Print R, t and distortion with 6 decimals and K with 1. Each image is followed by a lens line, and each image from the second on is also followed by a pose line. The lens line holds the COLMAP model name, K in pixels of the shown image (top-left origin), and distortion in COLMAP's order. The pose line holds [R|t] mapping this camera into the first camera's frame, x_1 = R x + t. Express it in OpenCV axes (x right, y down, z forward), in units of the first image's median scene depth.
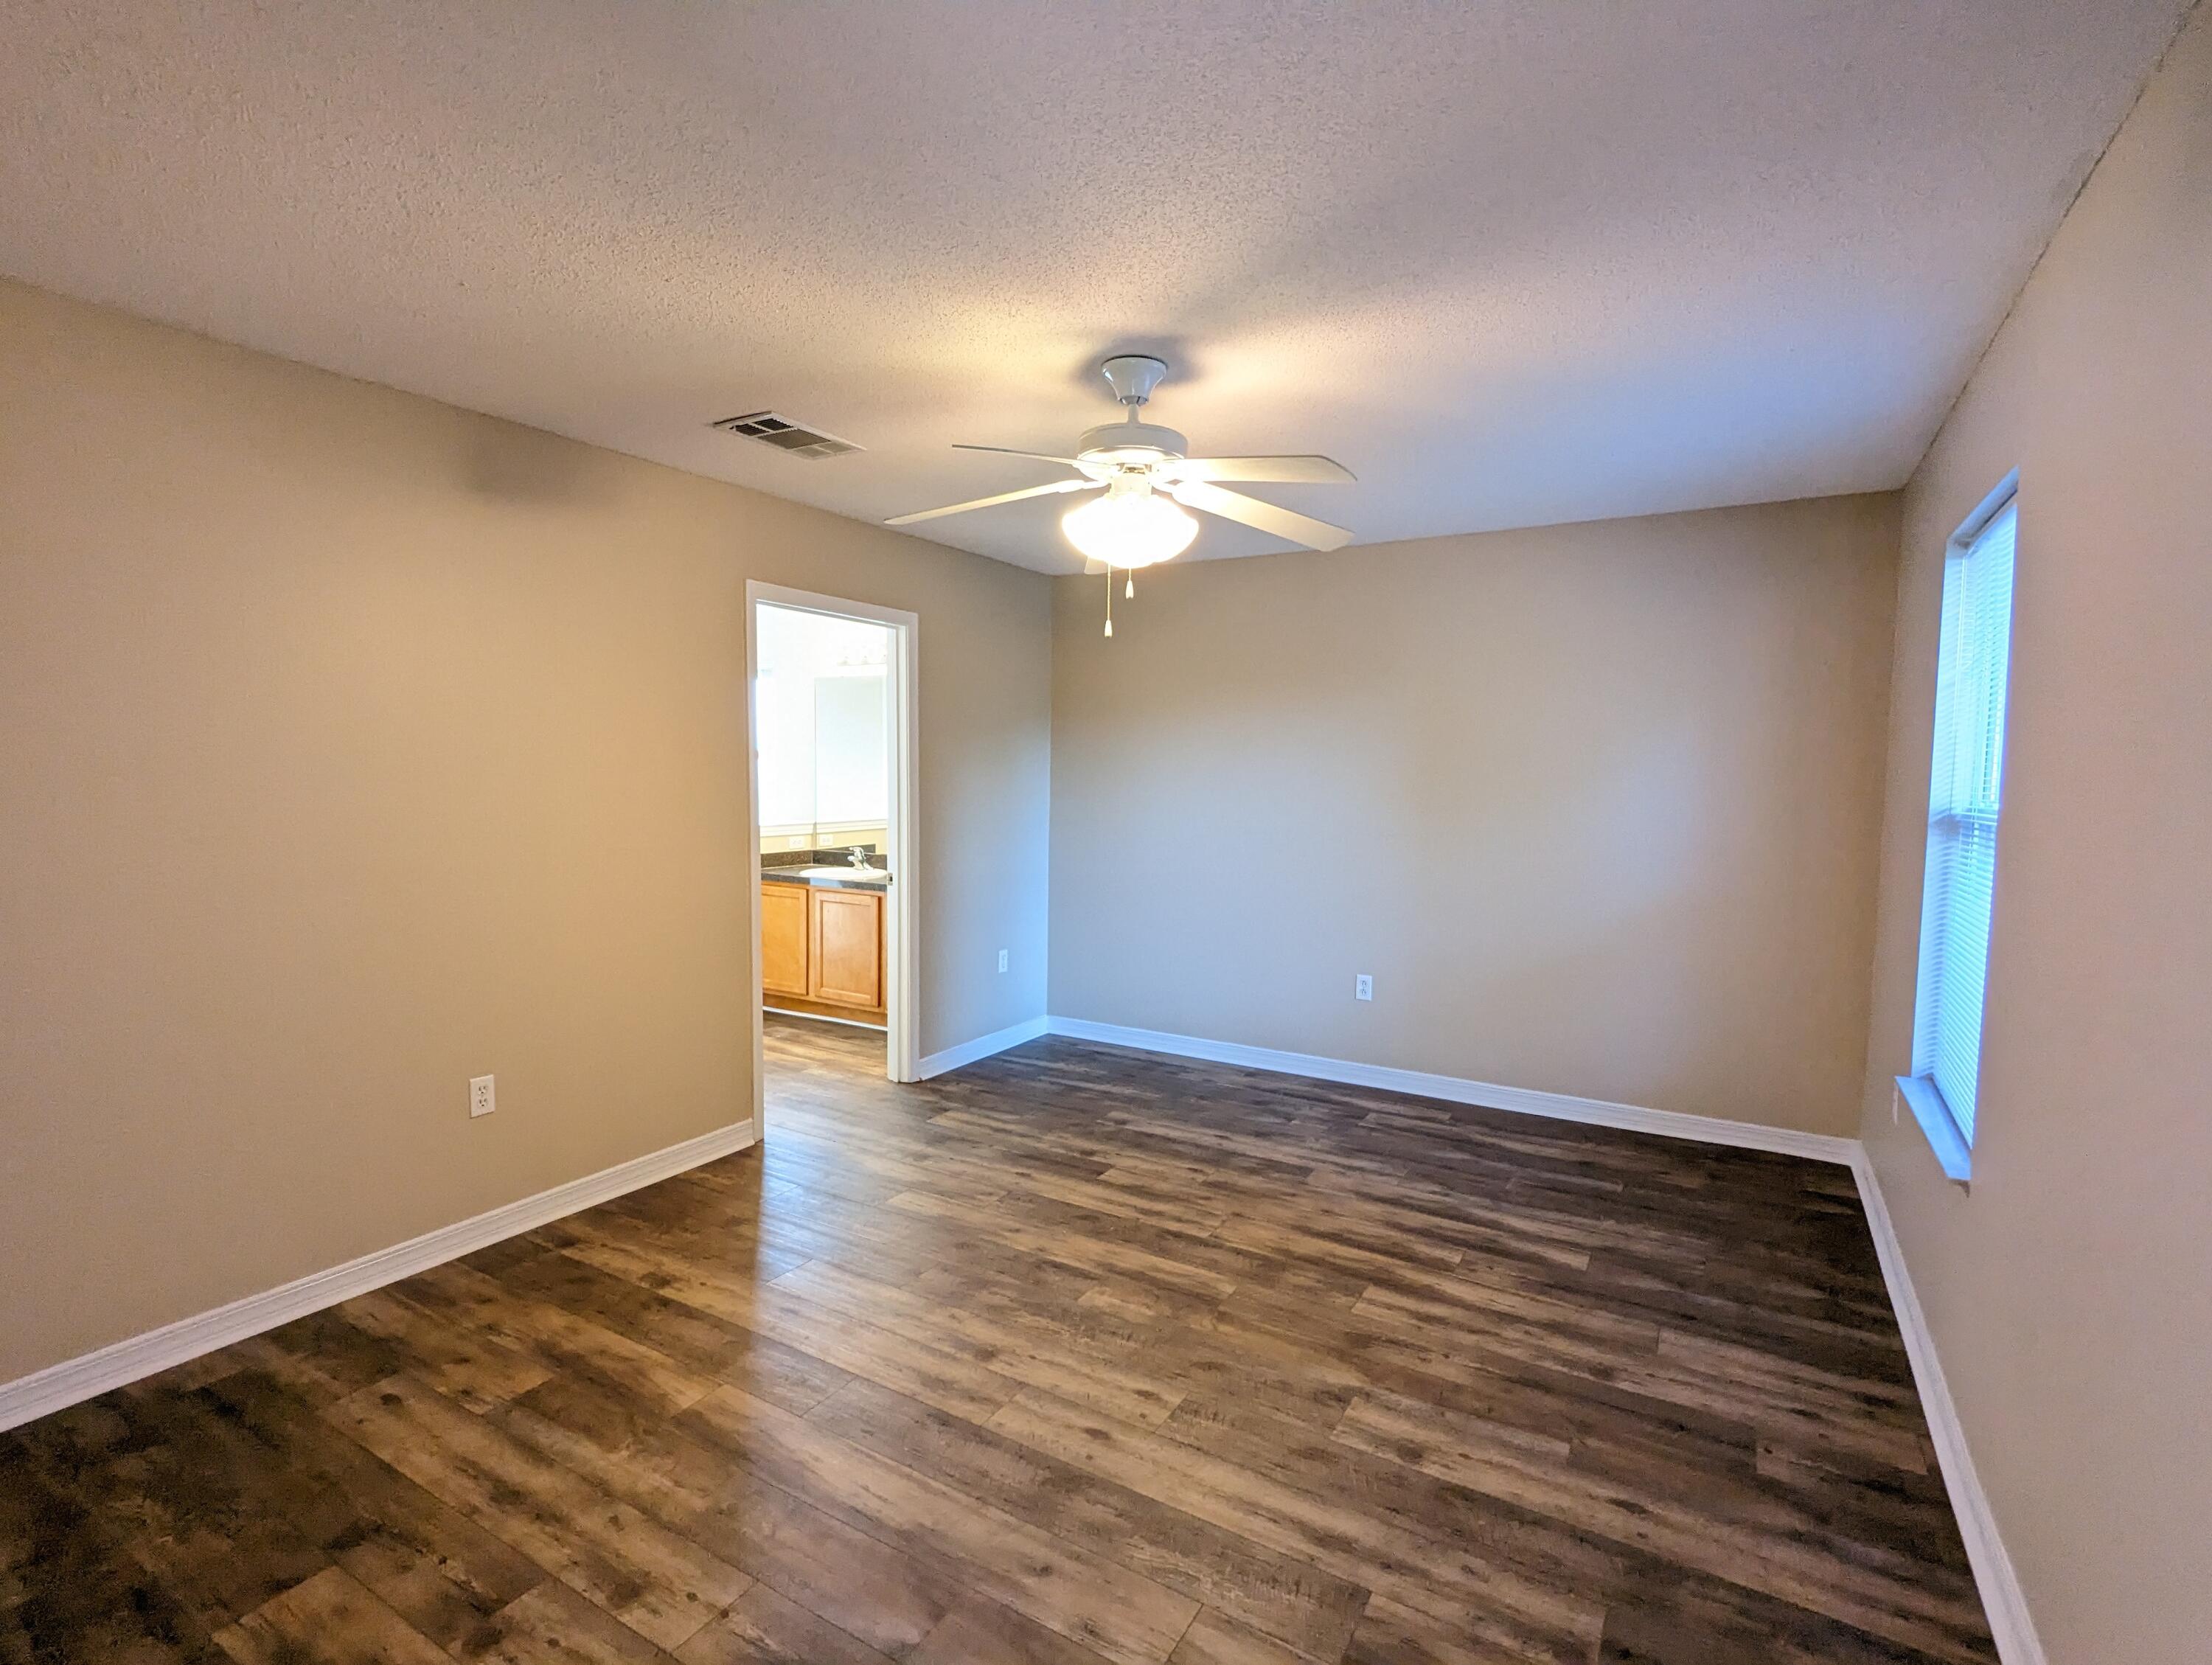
lens RADIAL K [[1048.3, 0, 1103.9], [0, 1048.3, 841.3], [0, 0, 1]] dist [0.002327, 0.000449]
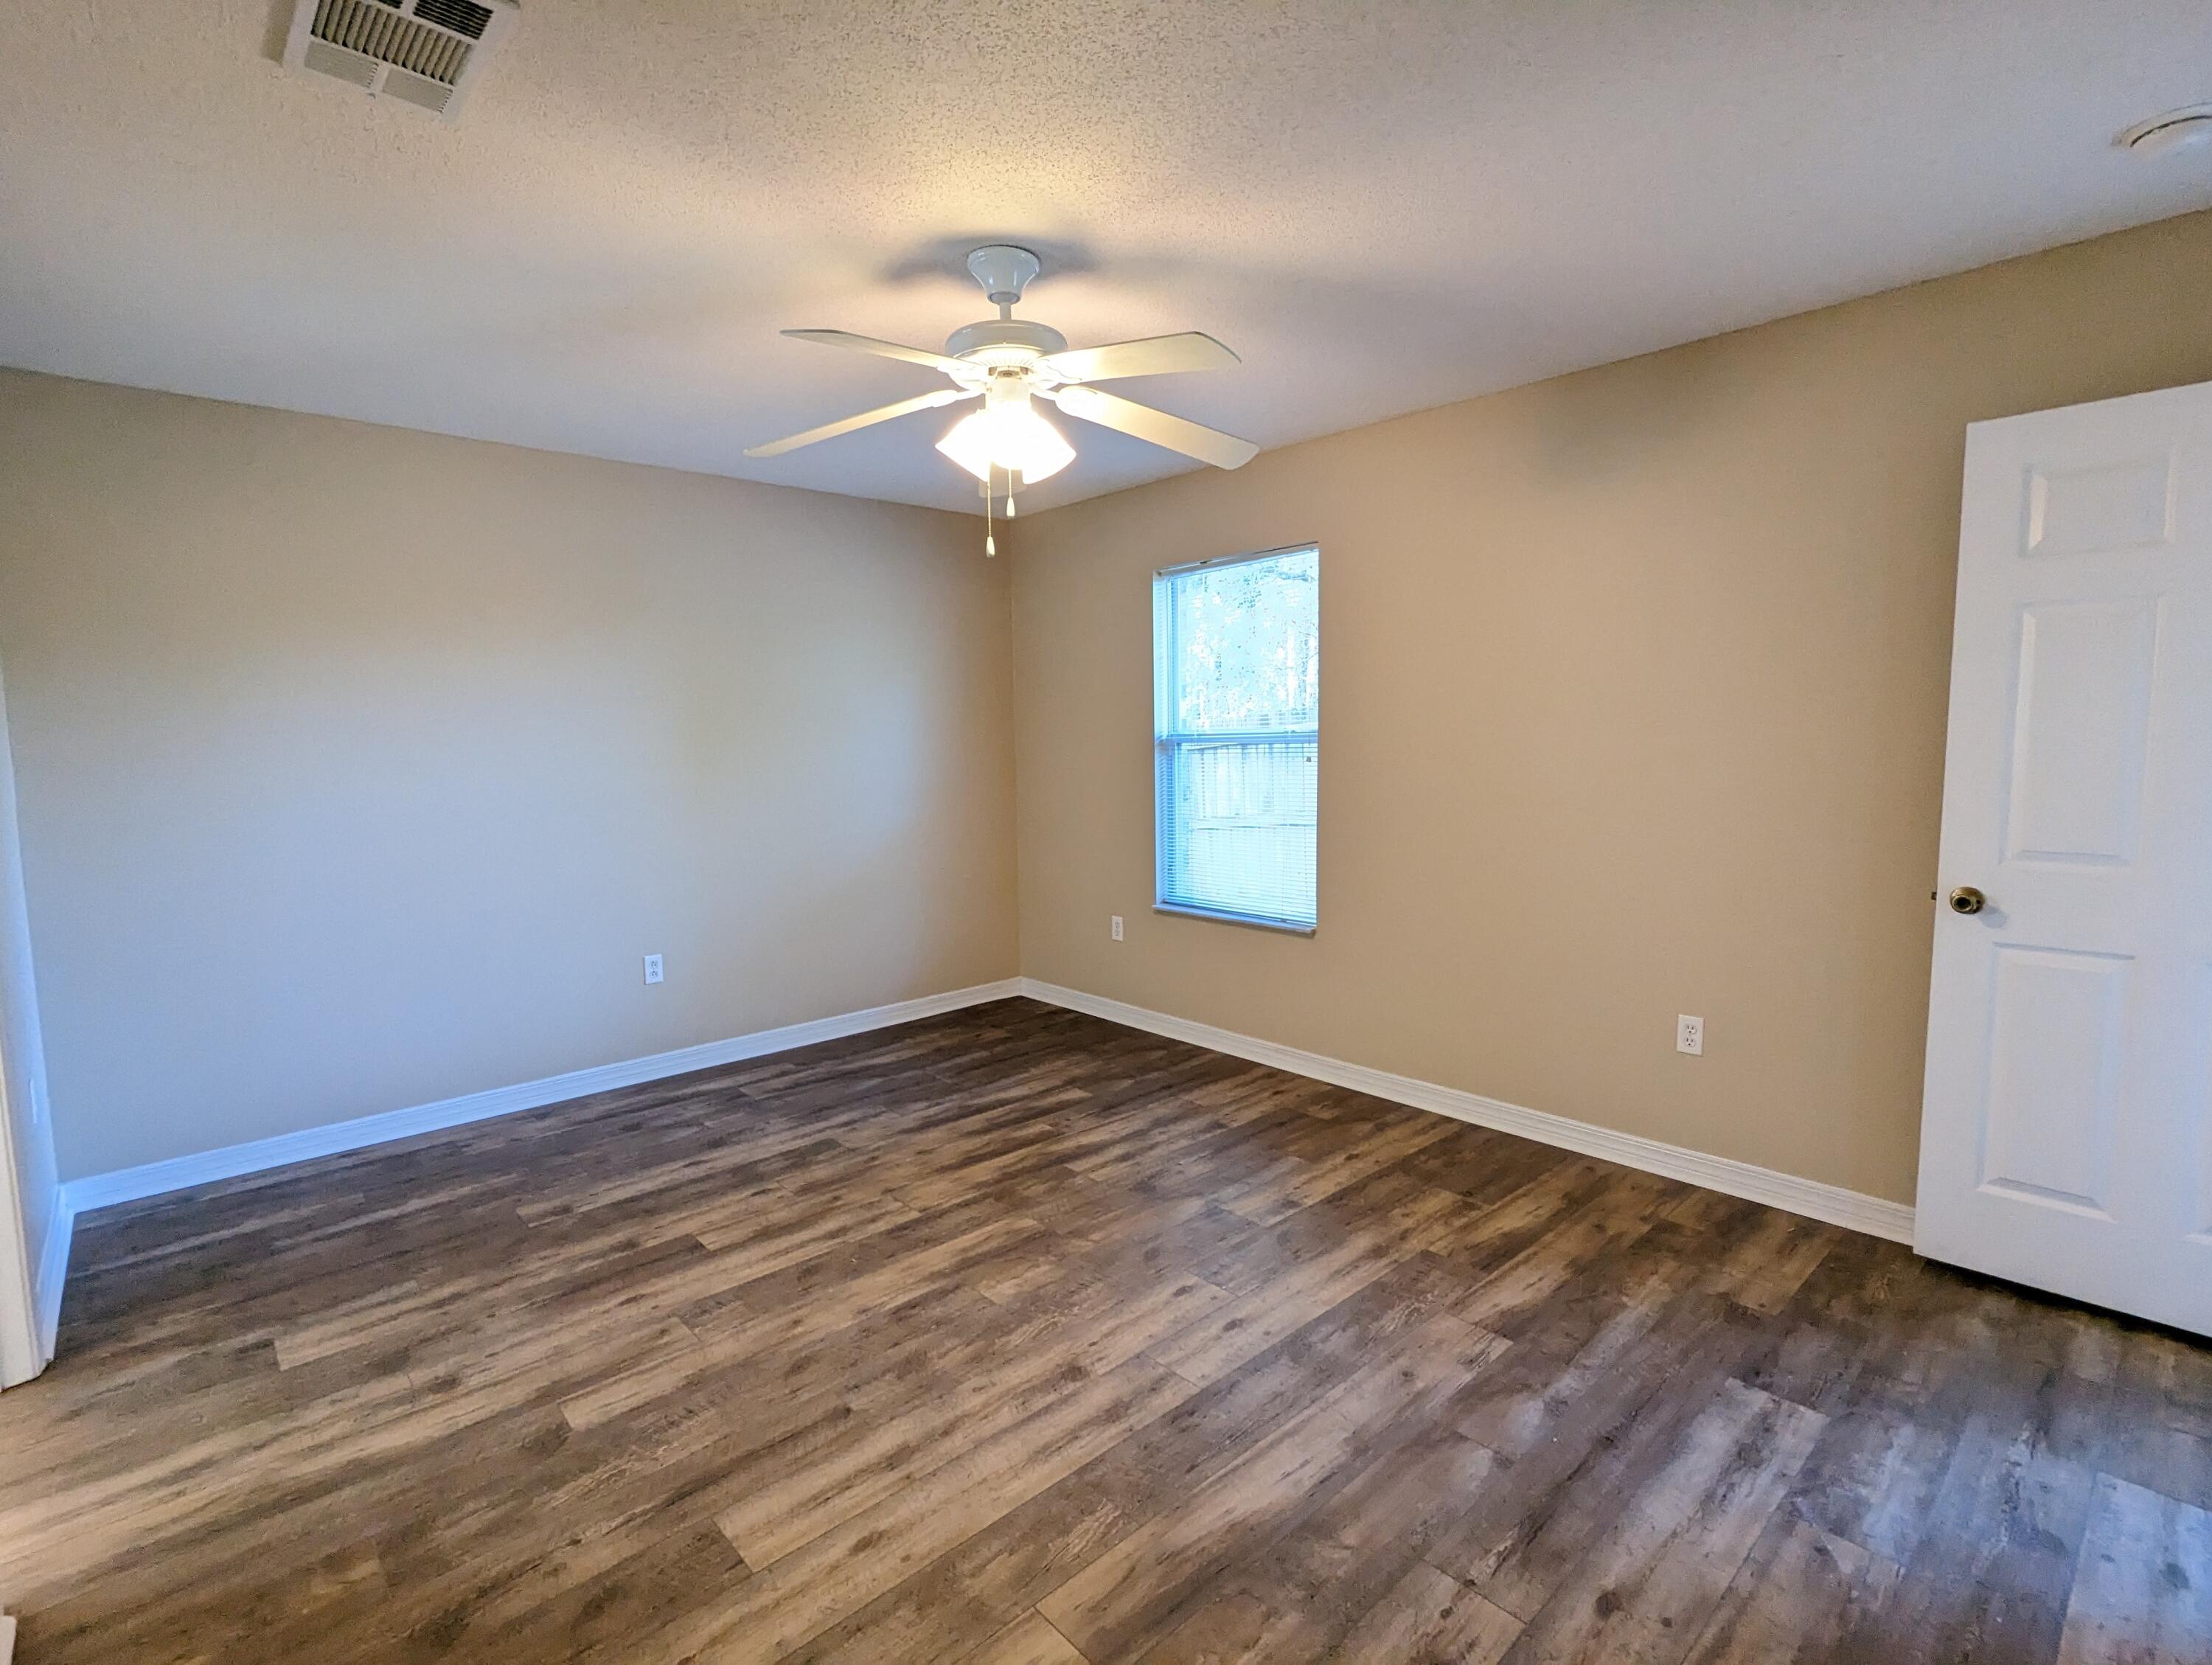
lens RADIAL K [[1048.3, 0, 1103.9], [0, 1048.3, 841.3], [0, 0, 1]] dist [0.002327, 0.000449]
pose [[0.291438, -0.115280, 0.949618, -0.666241], [0.090180, 0.991602, 0.092700, -0.022053], [-0.952330, 0.058621, 0.299386, 0.517830]]
